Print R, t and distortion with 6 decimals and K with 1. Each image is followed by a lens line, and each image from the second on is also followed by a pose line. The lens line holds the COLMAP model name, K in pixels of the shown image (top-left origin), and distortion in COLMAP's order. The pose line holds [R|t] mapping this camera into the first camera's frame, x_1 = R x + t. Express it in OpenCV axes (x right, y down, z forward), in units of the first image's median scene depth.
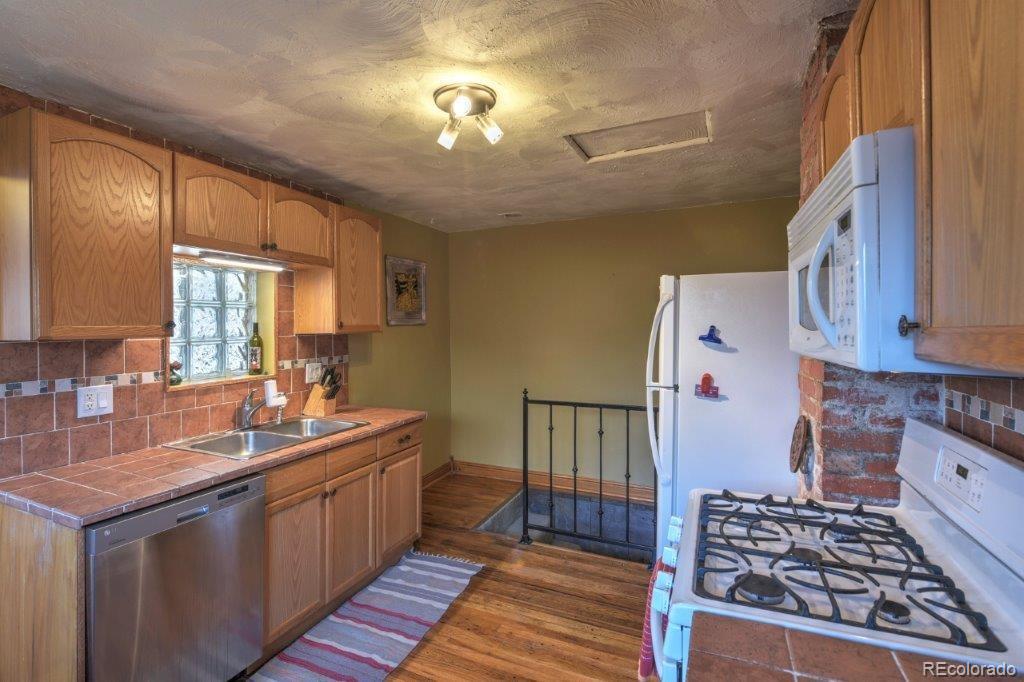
lens RADIAL K [[499.9, 0, 510.9], [0, 499.9, 332.8], [0, 0, 1]] dist [0.001843, -0.000091]
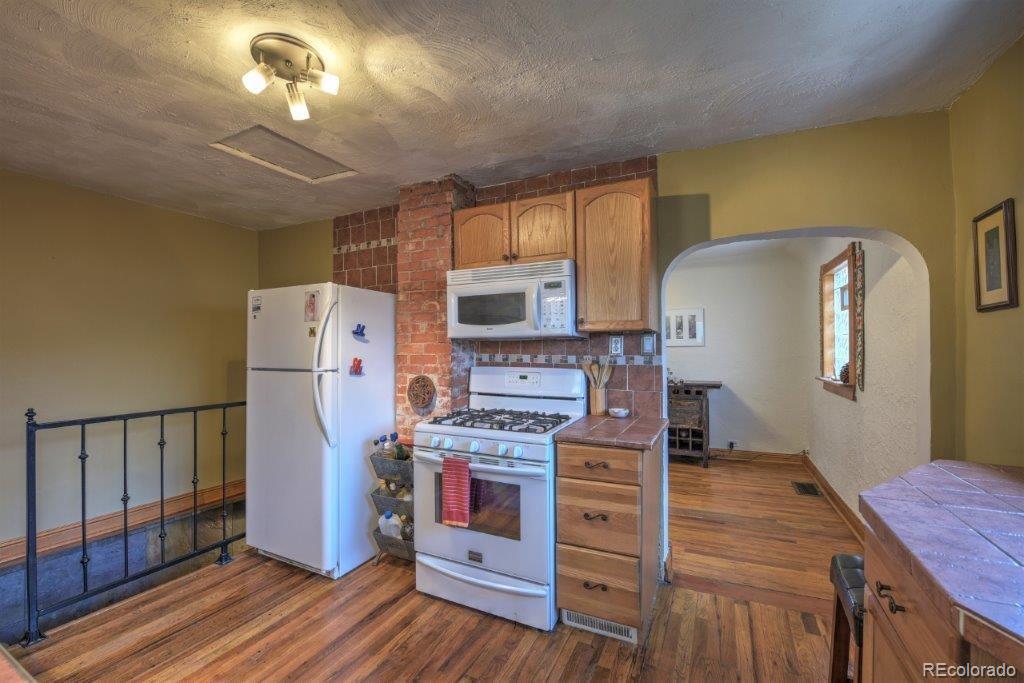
lens RADIAL K [[414.1, 0, 508.8], [0, 414.1, 344.1], [0, 0, 1]] dist [0.001287, -0.000366]
pose [[0.043382, 0.010182, 0.999007, -0.756232], [0.012678, 0.999862, -0.010741, 0.061456], [-0.998978, 0.013131, 0.043247, 0.524014]]
